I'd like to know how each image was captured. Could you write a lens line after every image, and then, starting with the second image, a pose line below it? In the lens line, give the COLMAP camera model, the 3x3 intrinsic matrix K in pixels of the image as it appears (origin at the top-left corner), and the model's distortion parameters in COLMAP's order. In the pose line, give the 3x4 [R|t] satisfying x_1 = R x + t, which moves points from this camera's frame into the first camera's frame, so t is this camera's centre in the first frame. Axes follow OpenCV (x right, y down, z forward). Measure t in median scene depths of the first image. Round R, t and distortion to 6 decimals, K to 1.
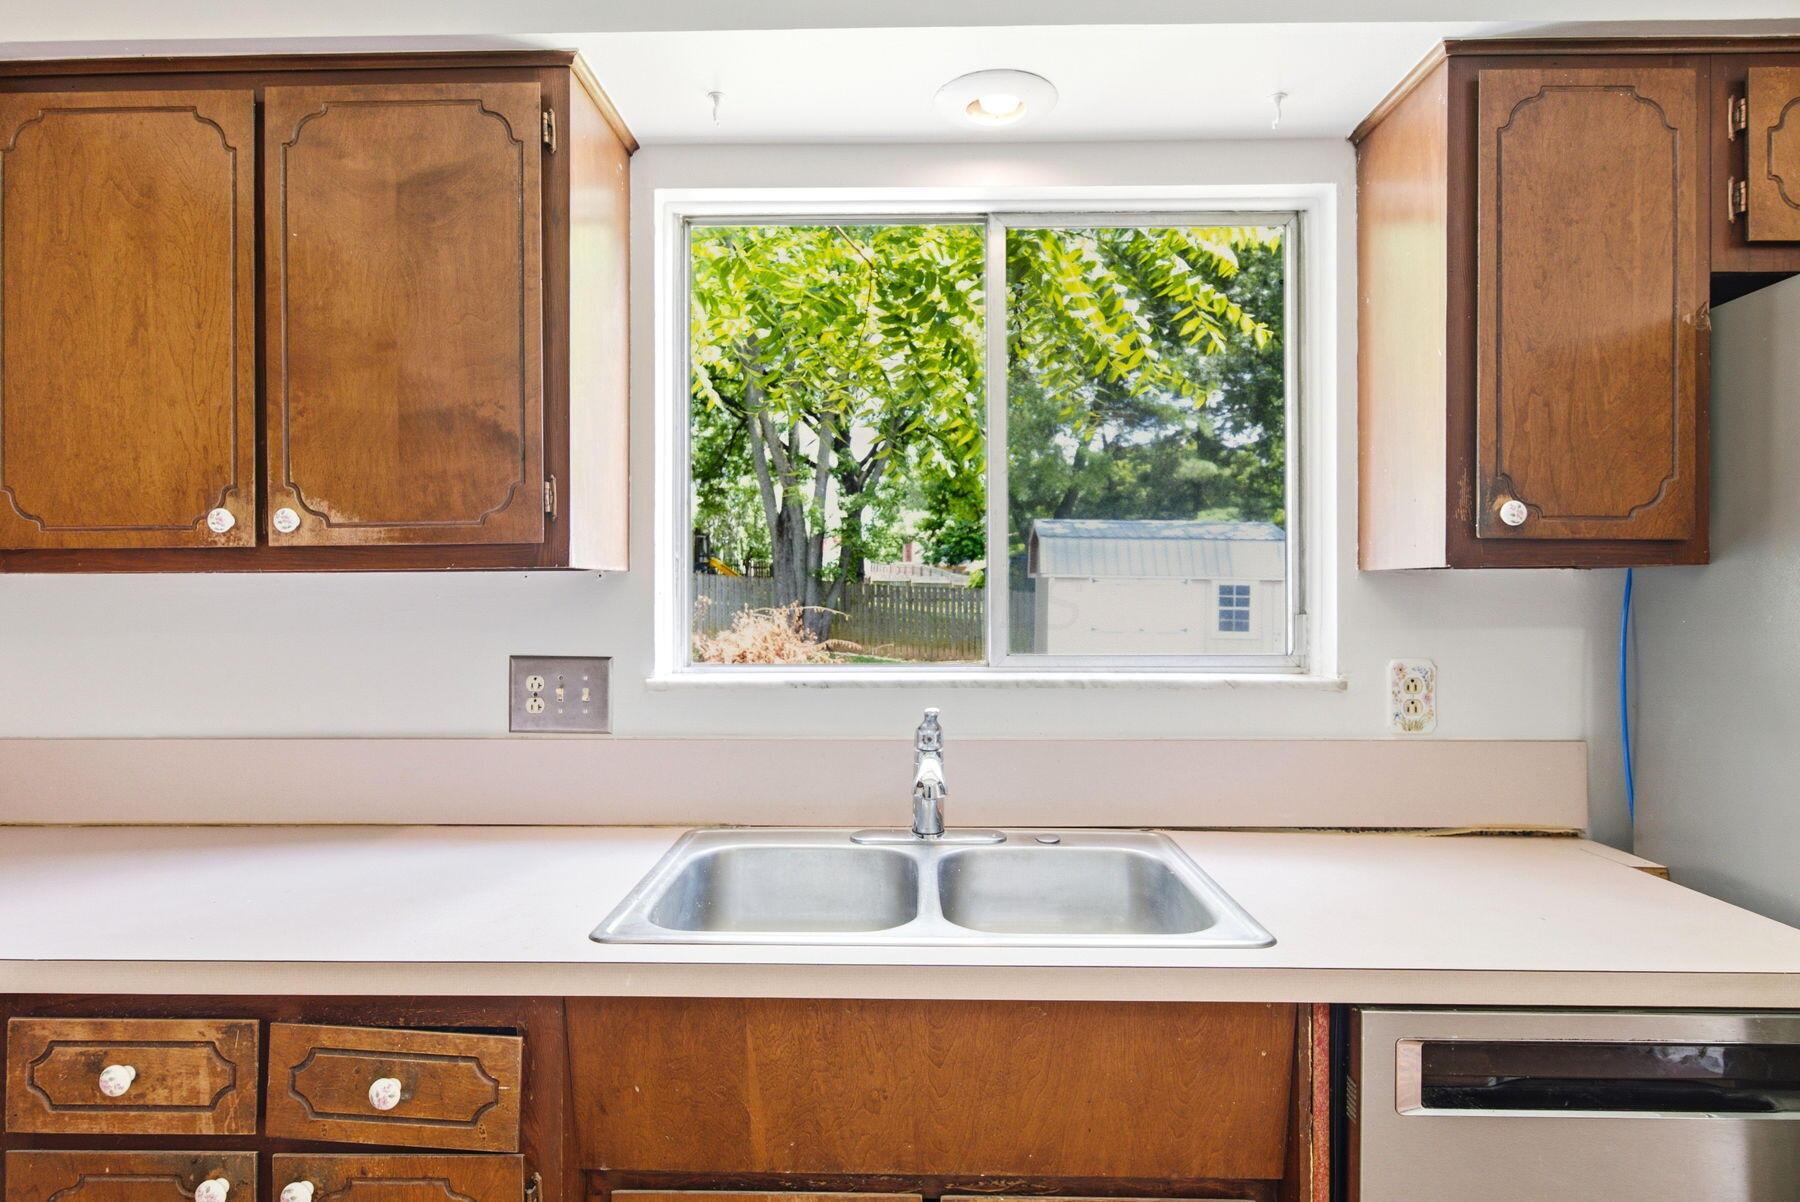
lens RADIAL K [[976.2, 0, 904.2], [0, 976.2, 588.0], [0, 0, 1]] dist [-0.000530, -0.000630]
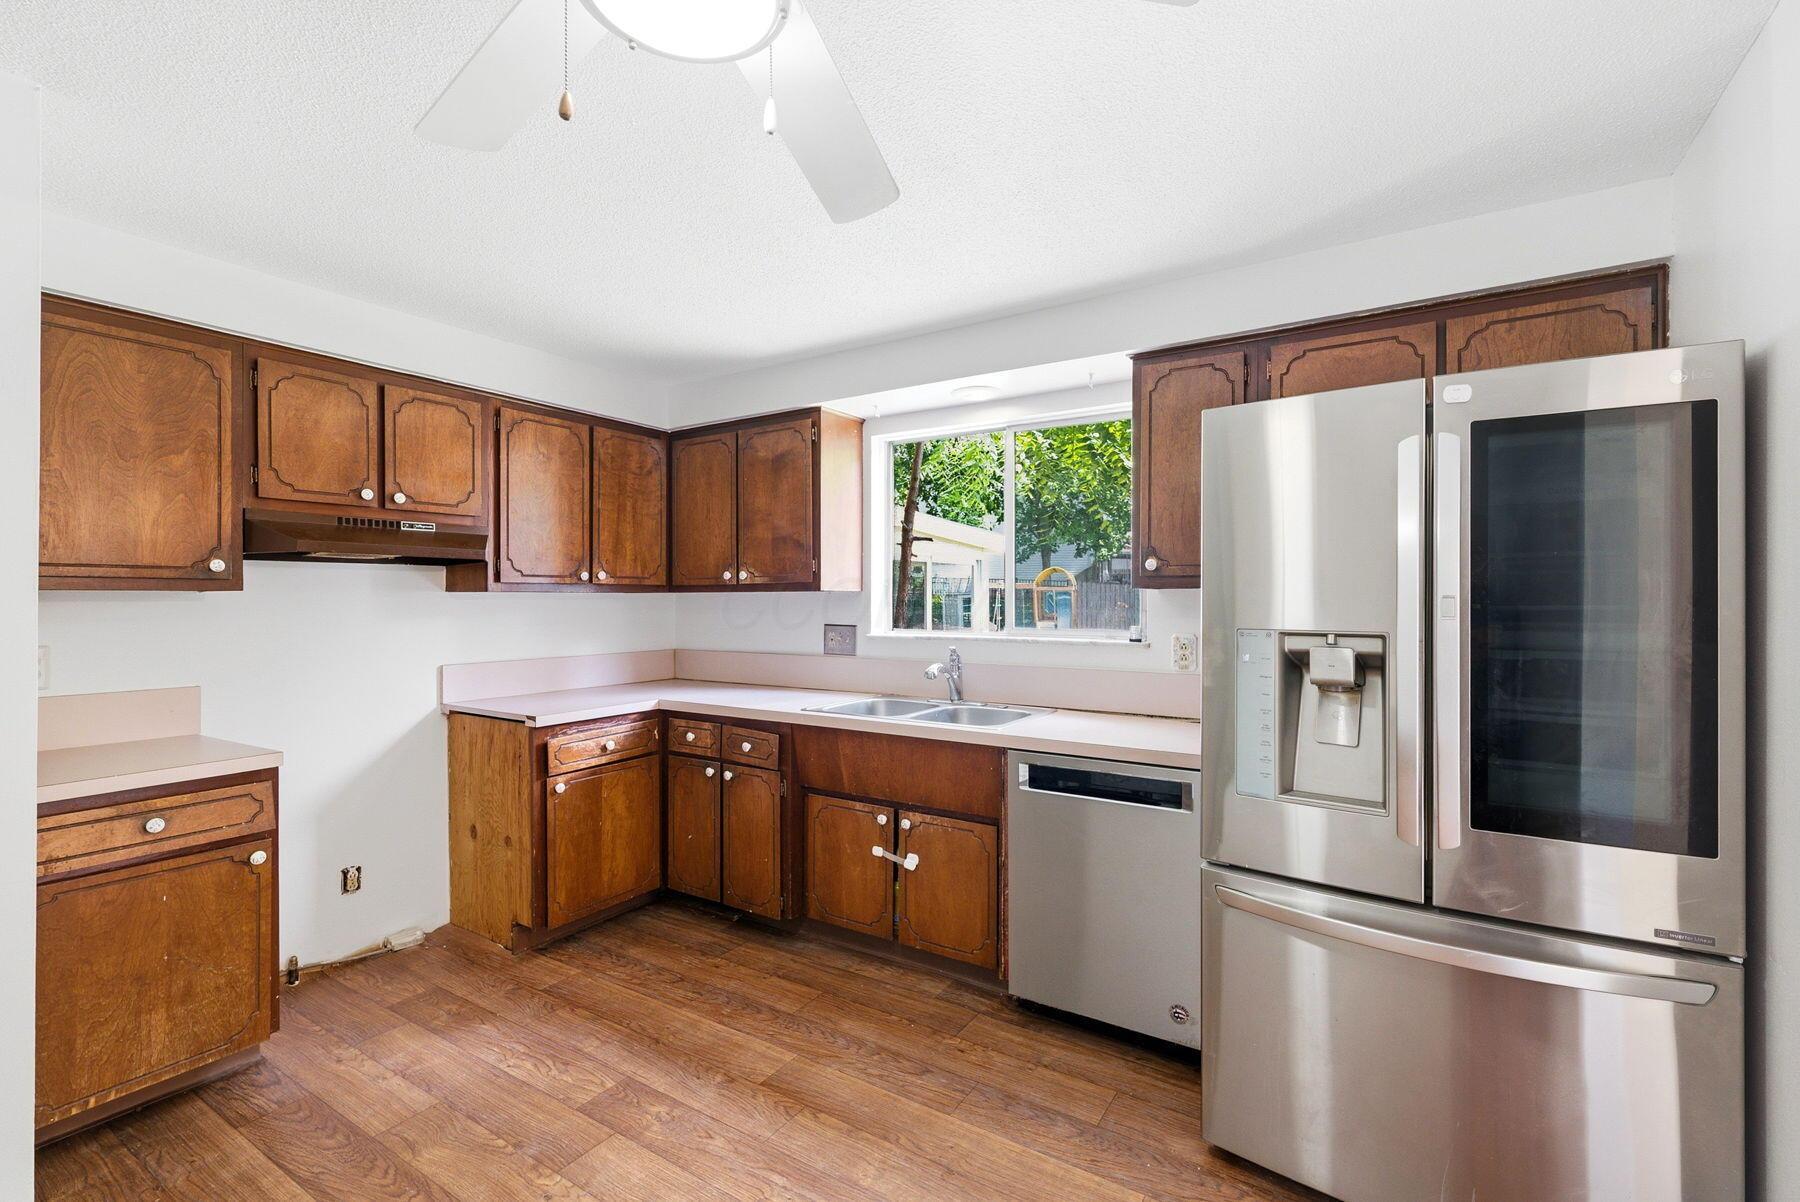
lens RADIAL K [[787.8, 0, 910.4], [0, 787.8, 599.0], [0, 0, 1]] dist [-0.008537, -0.000360]
pose [[0.857509, 0.001074, -0.514467, 1.044347], [-0.000126, 0.999998, 0.001878, -0.000706], [0.514469, -0.001546, 0.857508, -0.804008]]
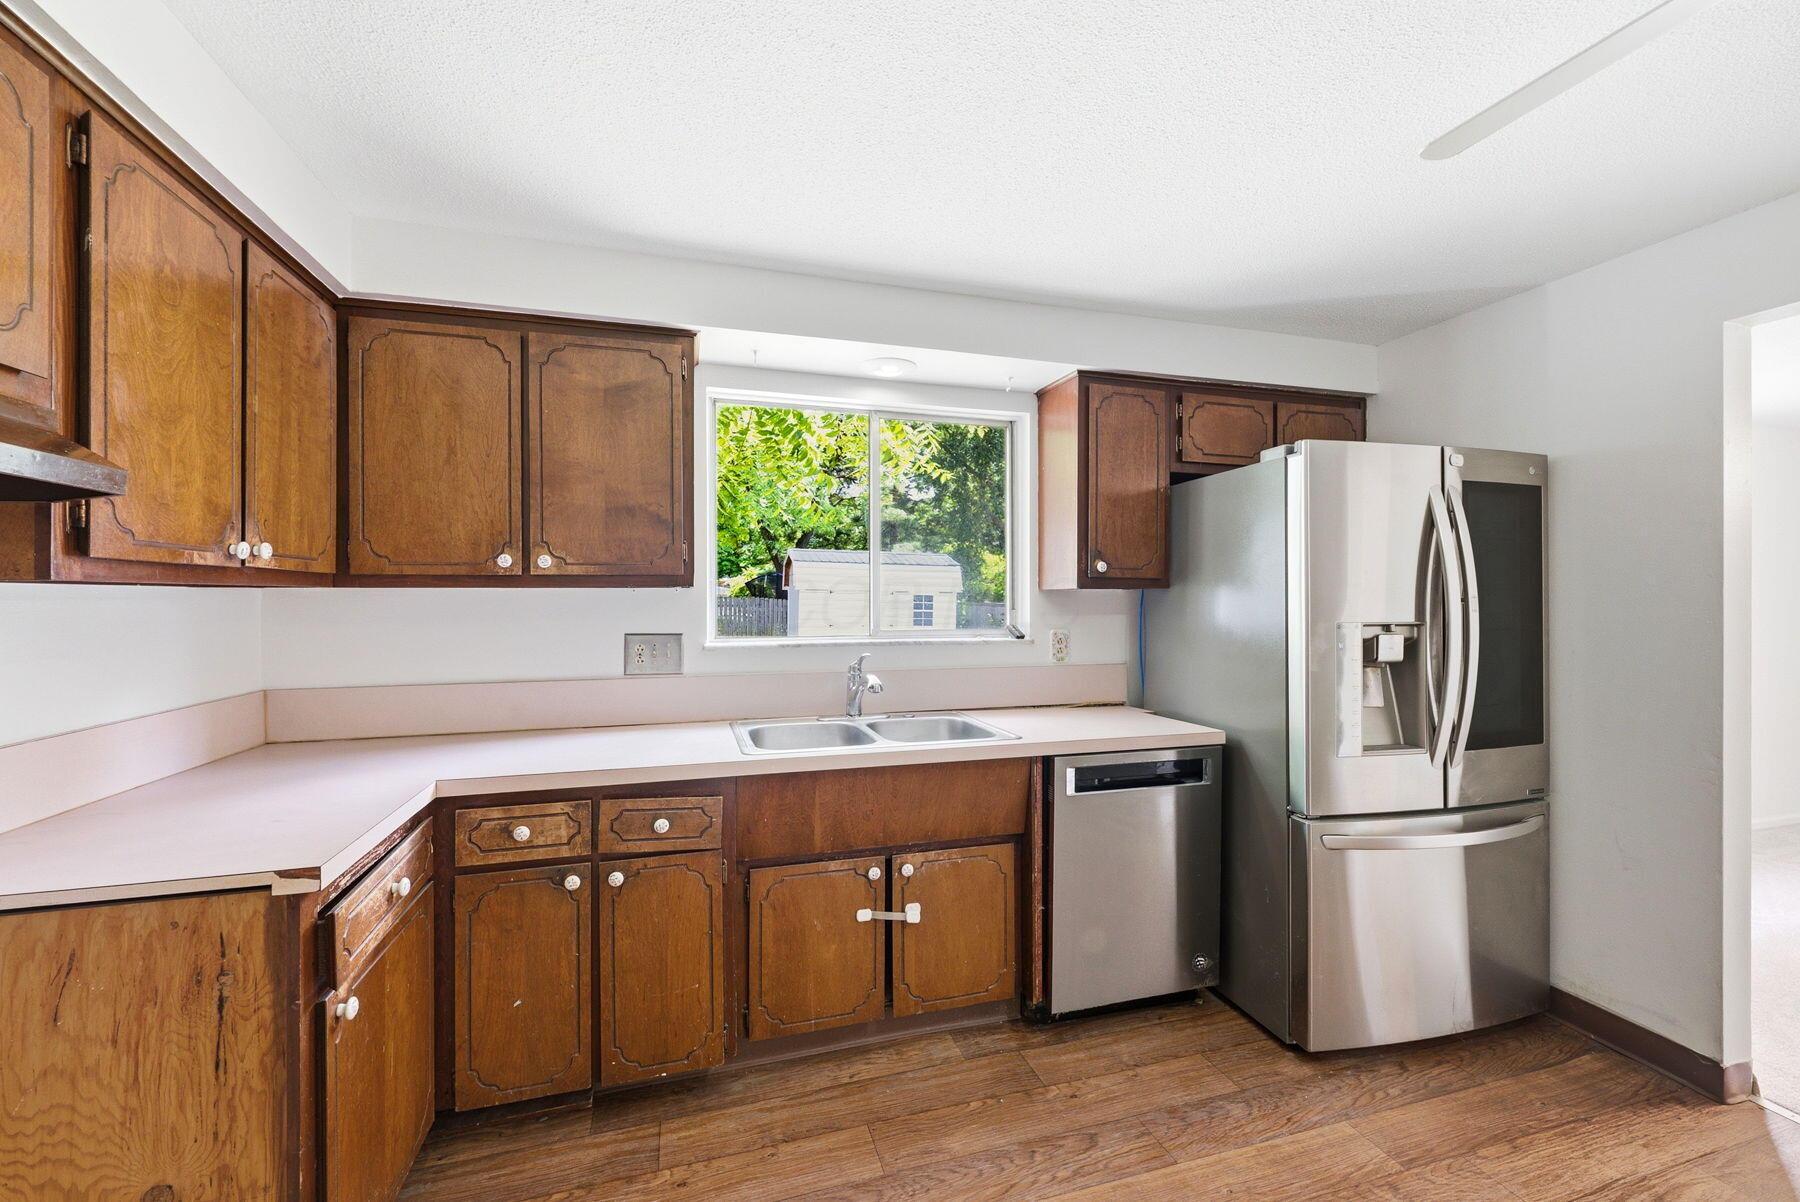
lens RADIAL K [[721.5, 0, 902.0], [0, 721.5, 598.1], [0, 0, 1]] dist [-0.001599, 0.000424]
pose [[0.952084, 0.000853, 0.305836, -0.393775], [-0.001373, 0.999998, 0.001486, -0.000406], [-0.305834, -0.001835, 0.952083, -0.551541]]
